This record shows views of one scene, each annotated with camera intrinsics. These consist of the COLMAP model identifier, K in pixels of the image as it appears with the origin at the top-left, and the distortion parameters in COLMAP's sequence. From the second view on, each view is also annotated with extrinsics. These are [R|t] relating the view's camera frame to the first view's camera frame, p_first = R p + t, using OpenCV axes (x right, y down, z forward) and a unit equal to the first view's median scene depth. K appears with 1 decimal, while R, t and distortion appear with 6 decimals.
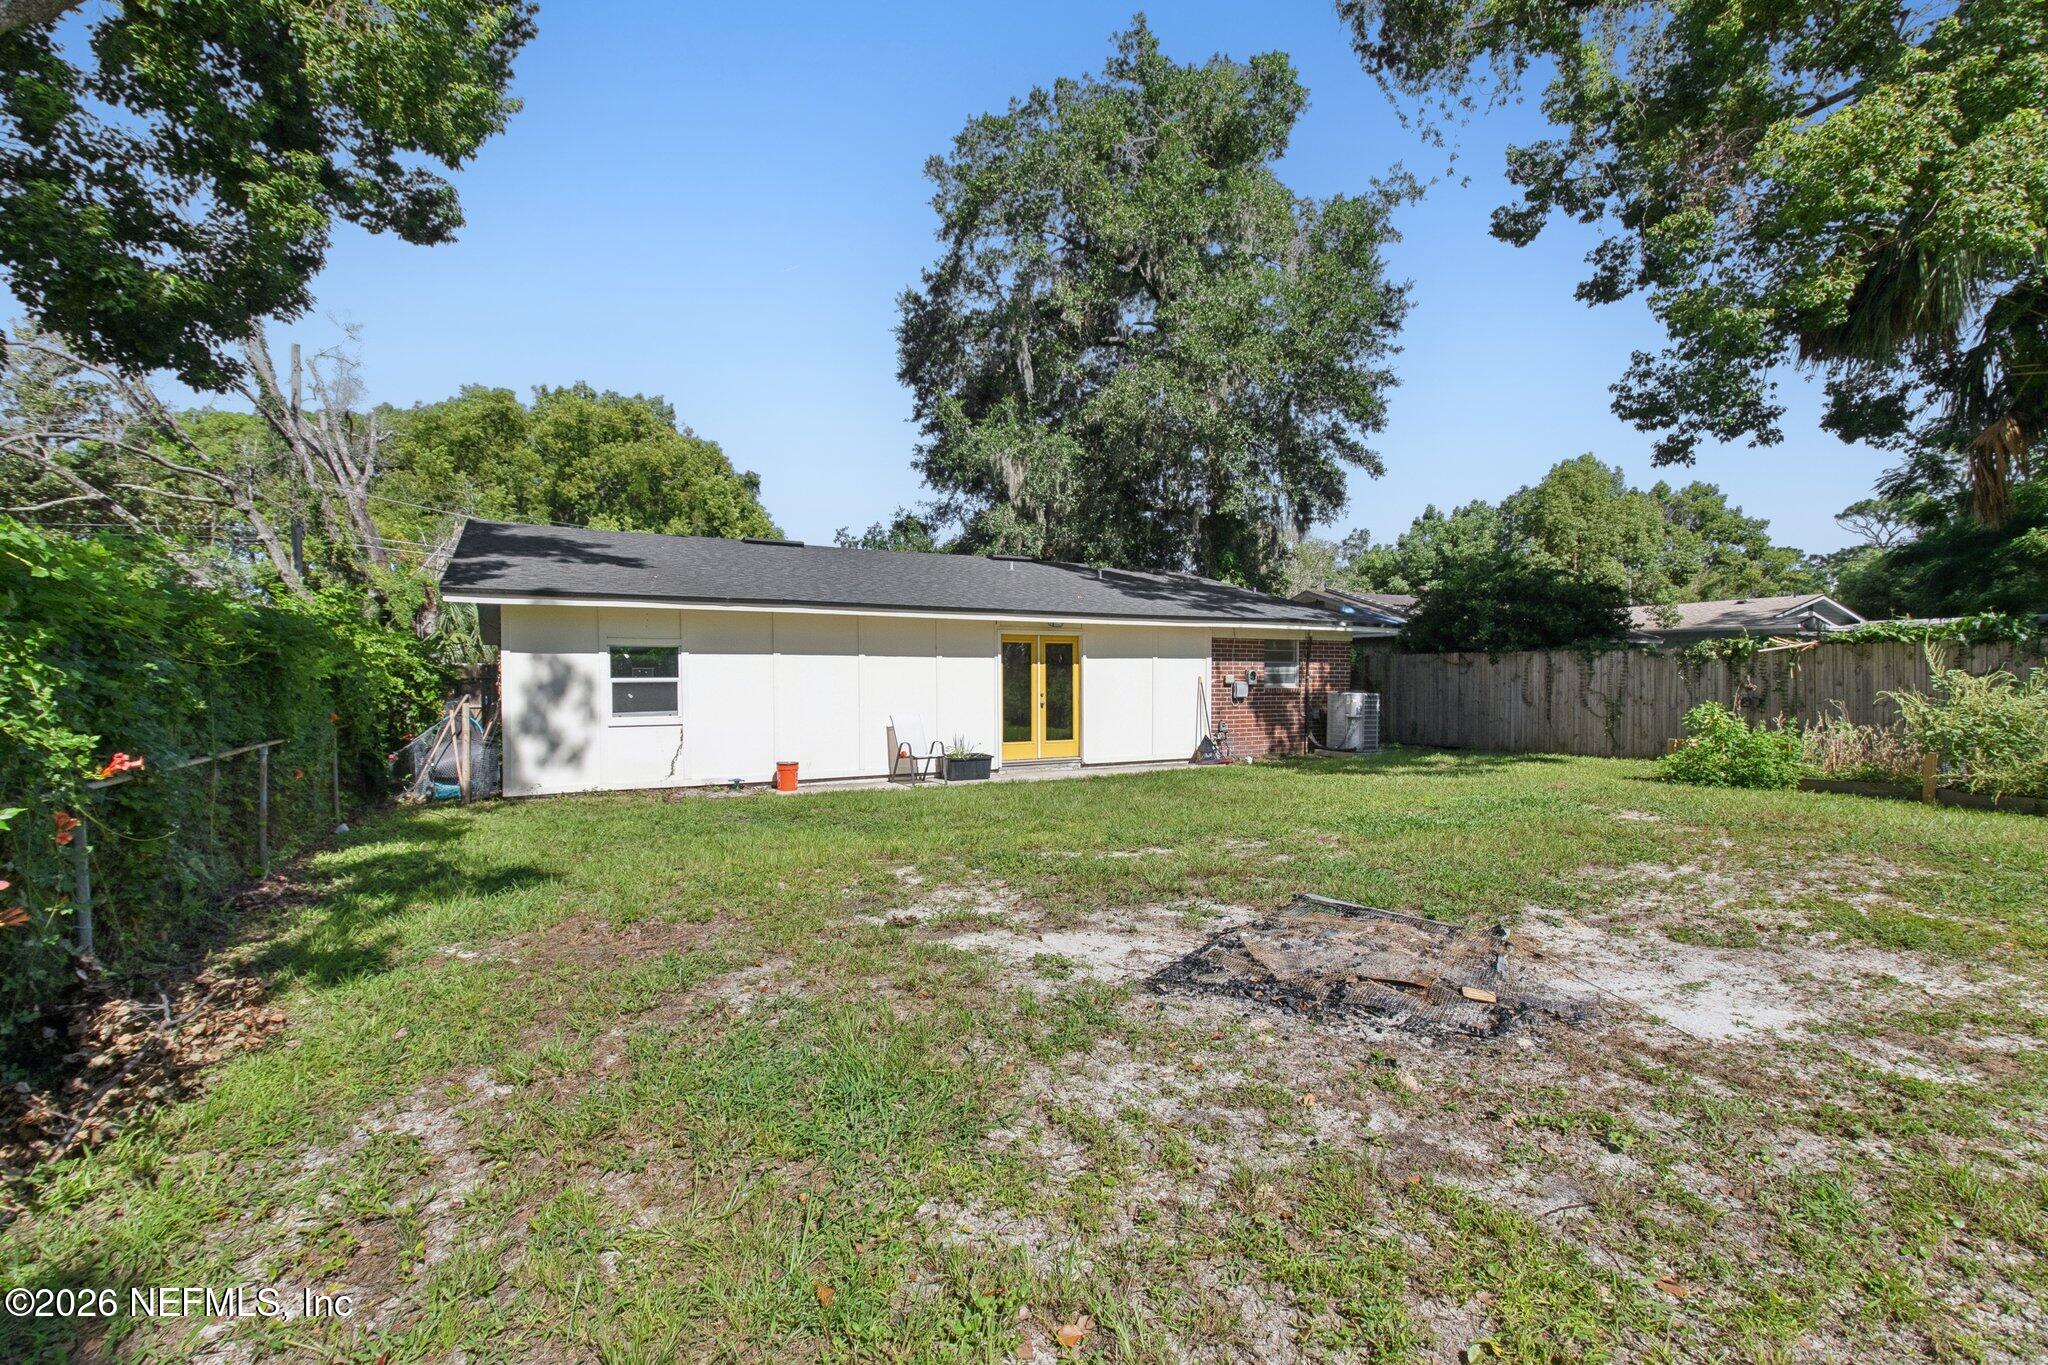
lens RADIAL K [[885.3, 0, 988.2], [0, 885.3, 679.9], [0, 0, 1]] dist [0.005279, -0.000740]
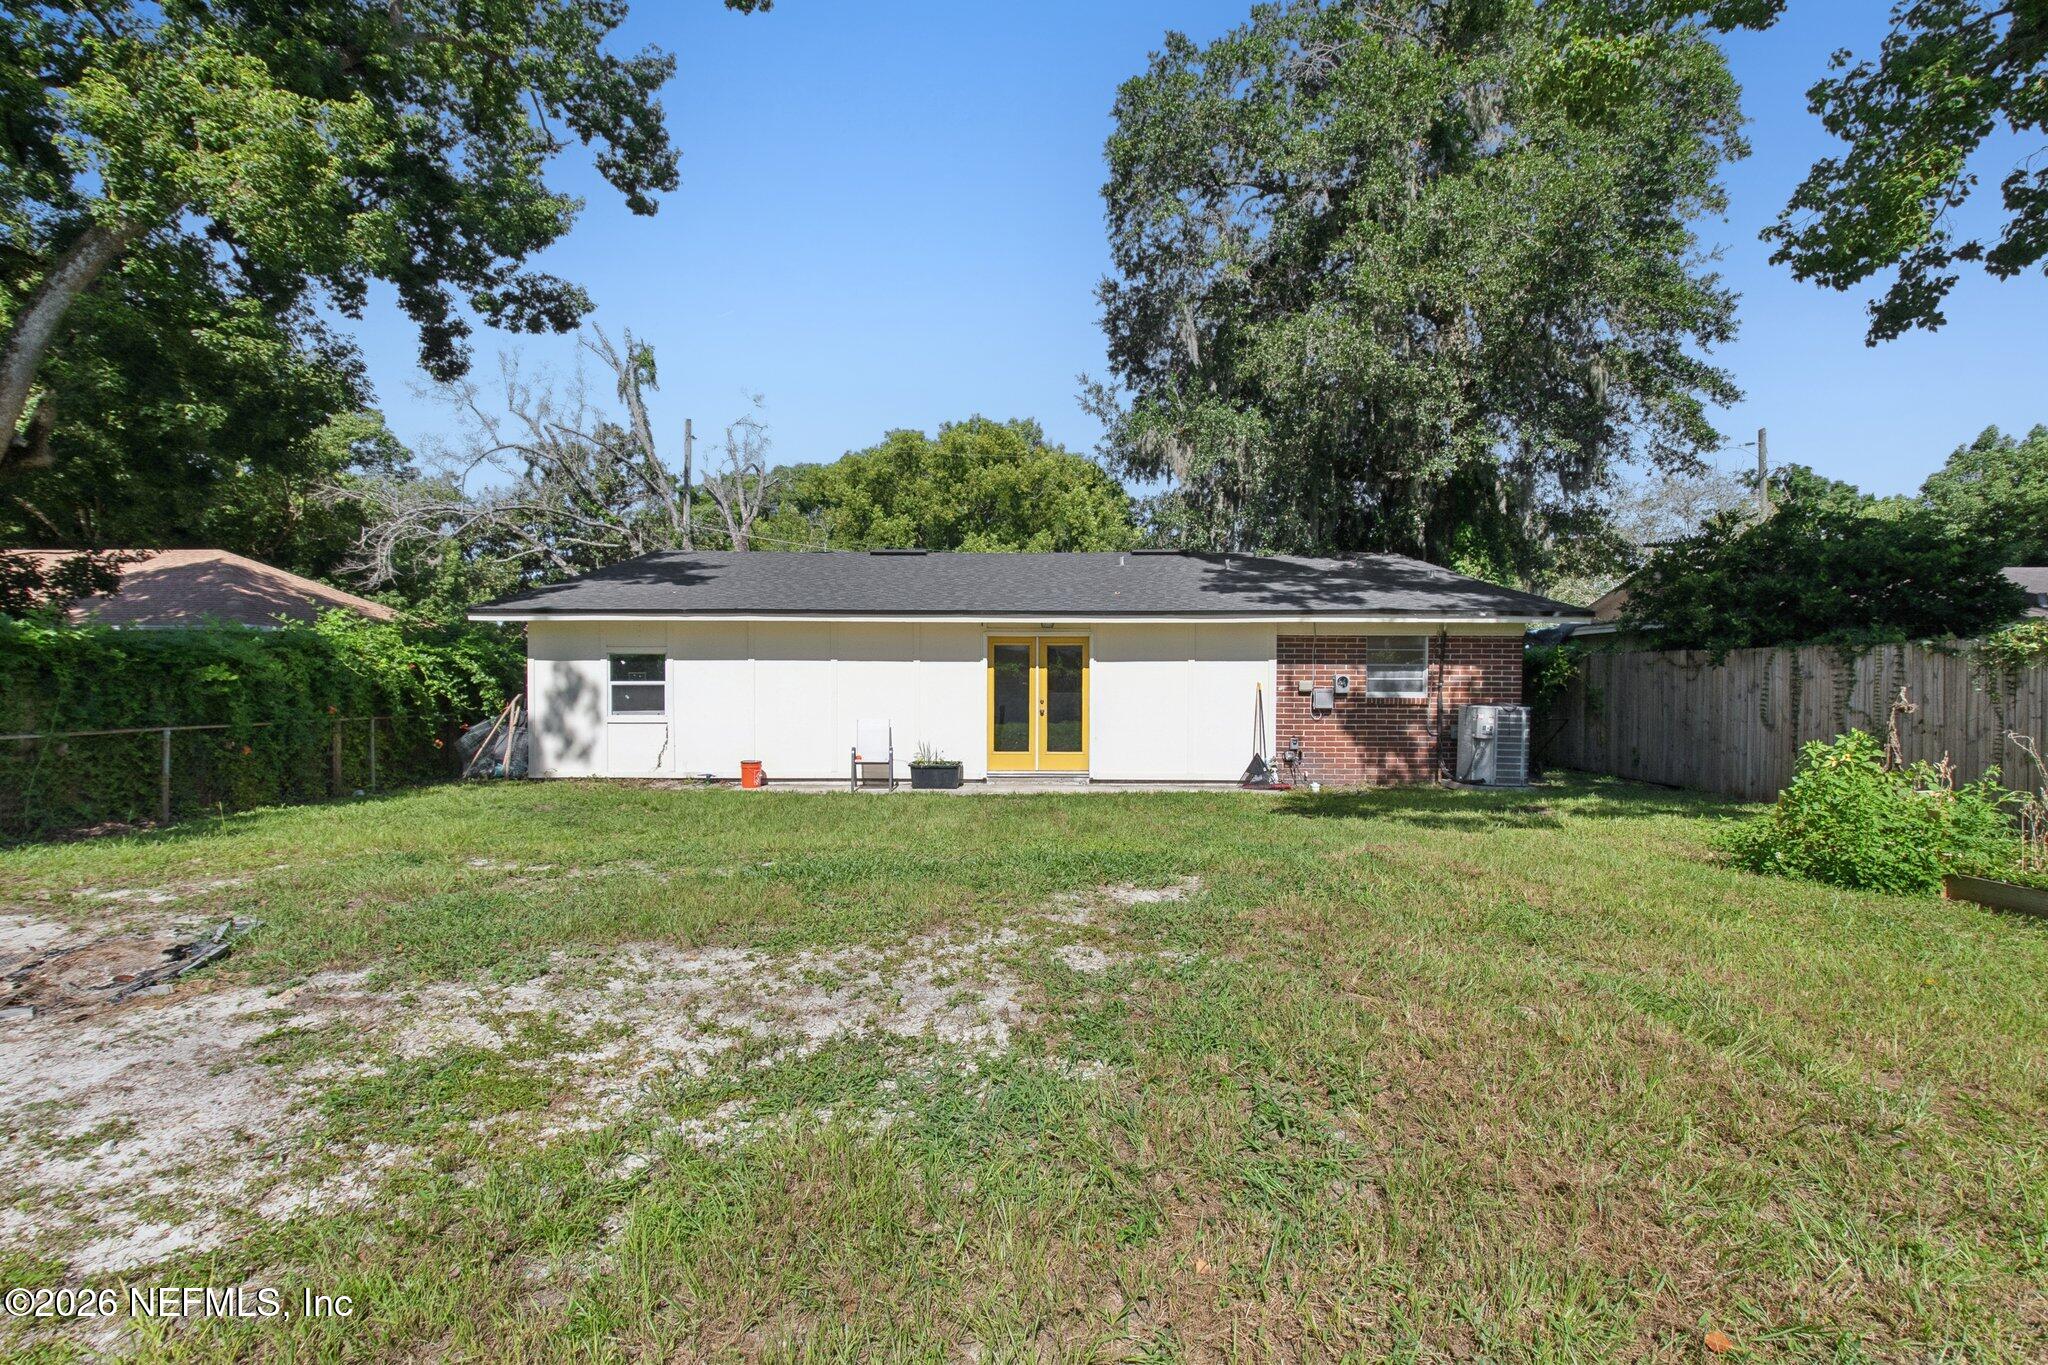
lens RADIAL K [[885.3, 0, 1011.5], [0, 885.3, 681.1], [0, 0, 1]] dist [0.005279, -0.000740]
pose [[0.881899, 0.005519, -0.471406, 0.459921], [-0.006411, 0.999979, -0.000286, -0.004021], [0.471394, 0.003275, 0.881916, 0.169920]]
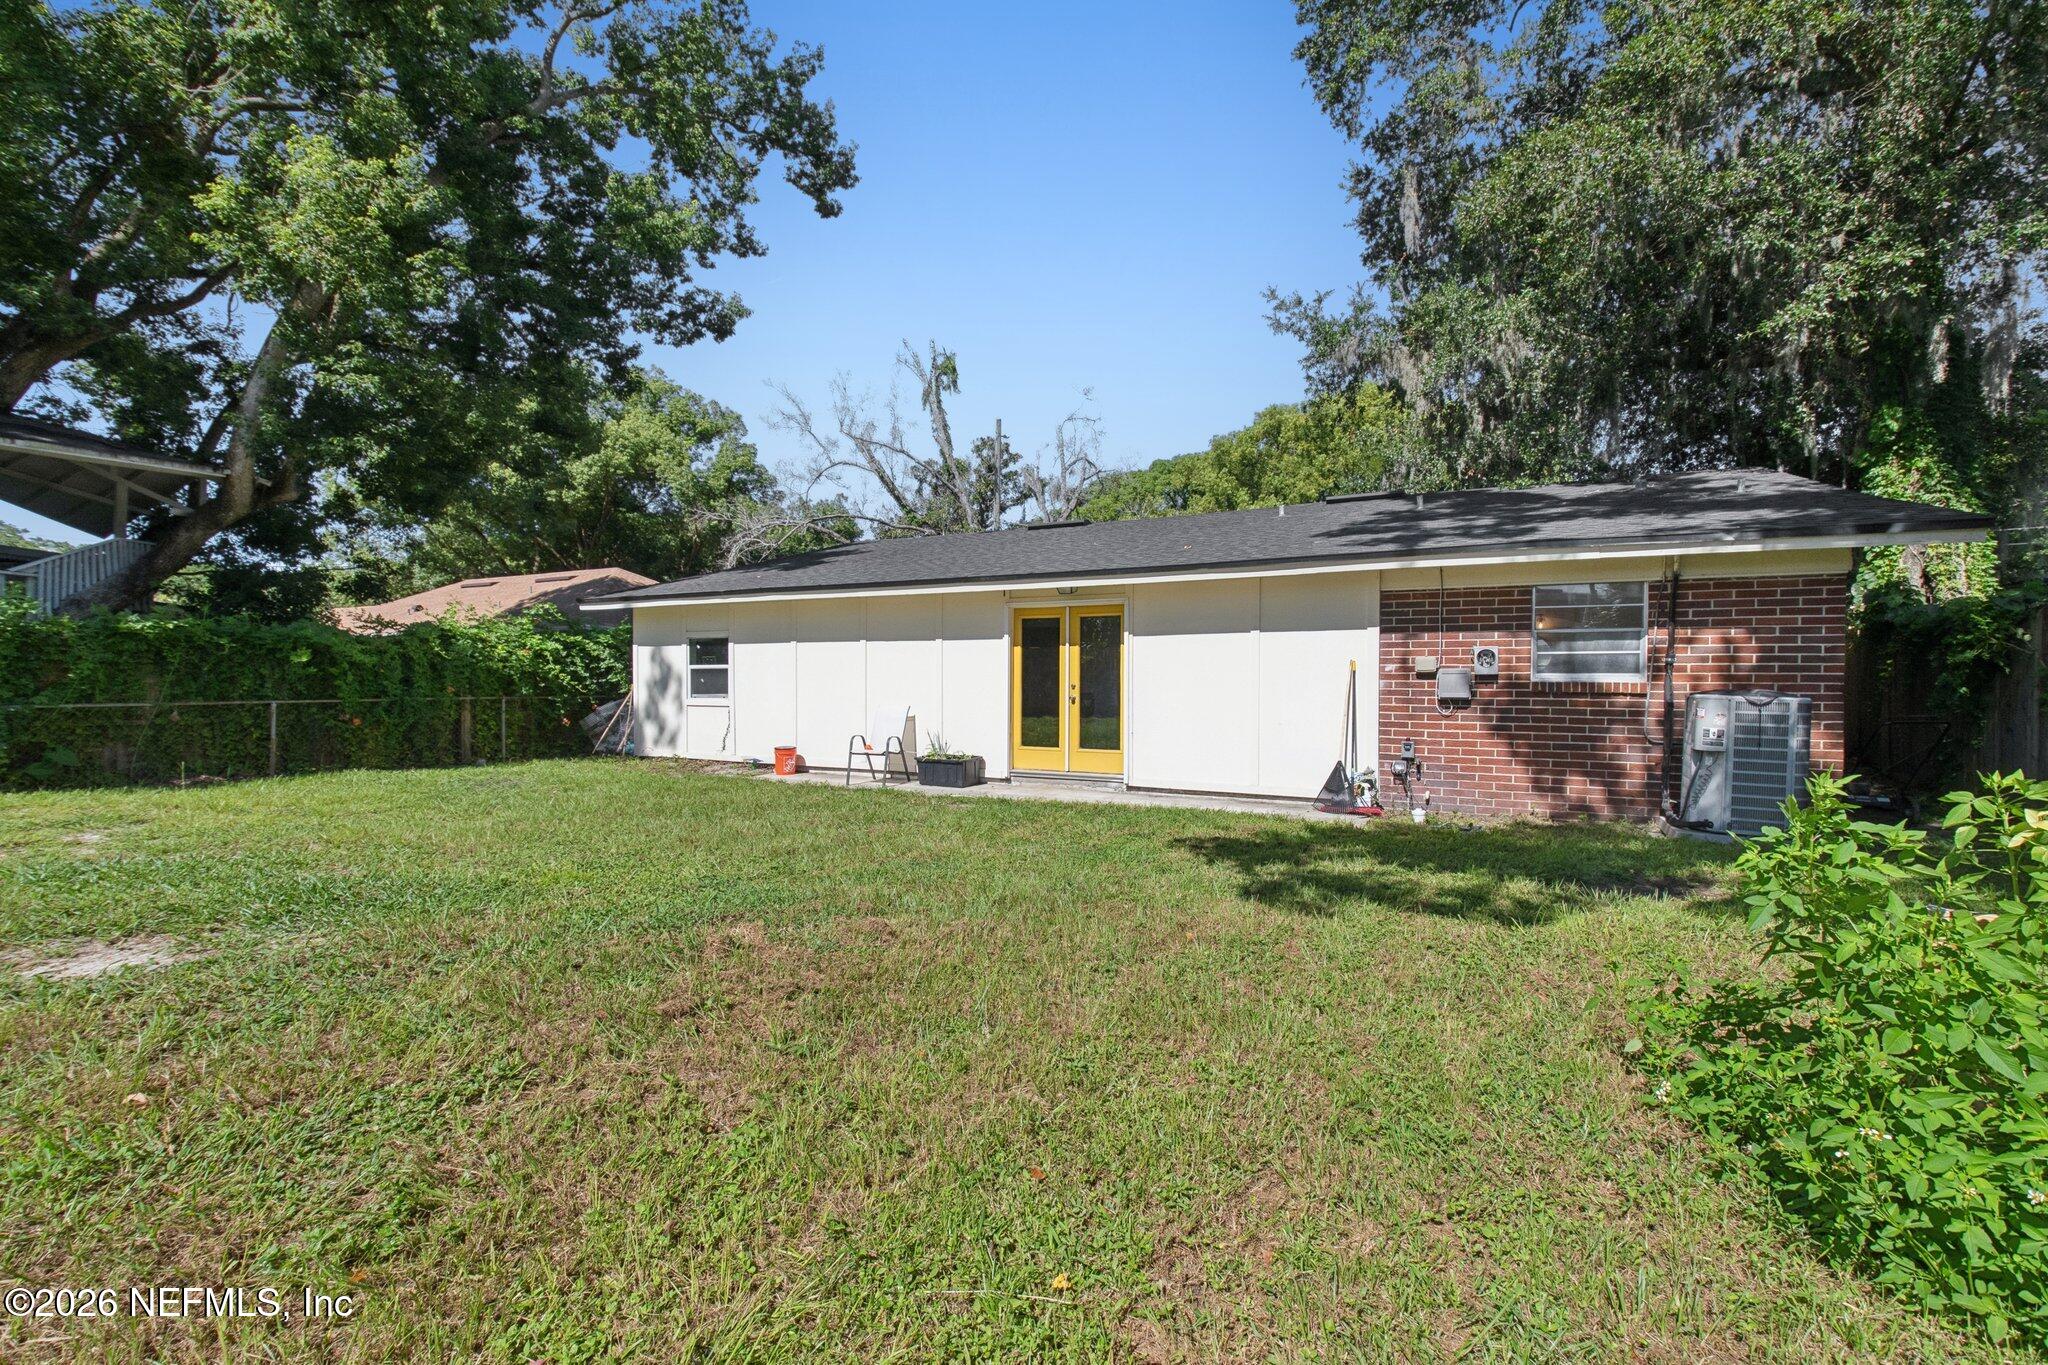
lens RADIAL K [[885.3, 0, 1022.4], [0, 885.3, 680.0], [0, 0, 1]] dist [0.005279, -0.000740]
pose [[0.571826, 0.007451, -0.820341, 0.637425], [-0.004855, 0.999972, 0.005698, 0.006837], [0.820361, 0.000725, 0.571846, 0.530978]]
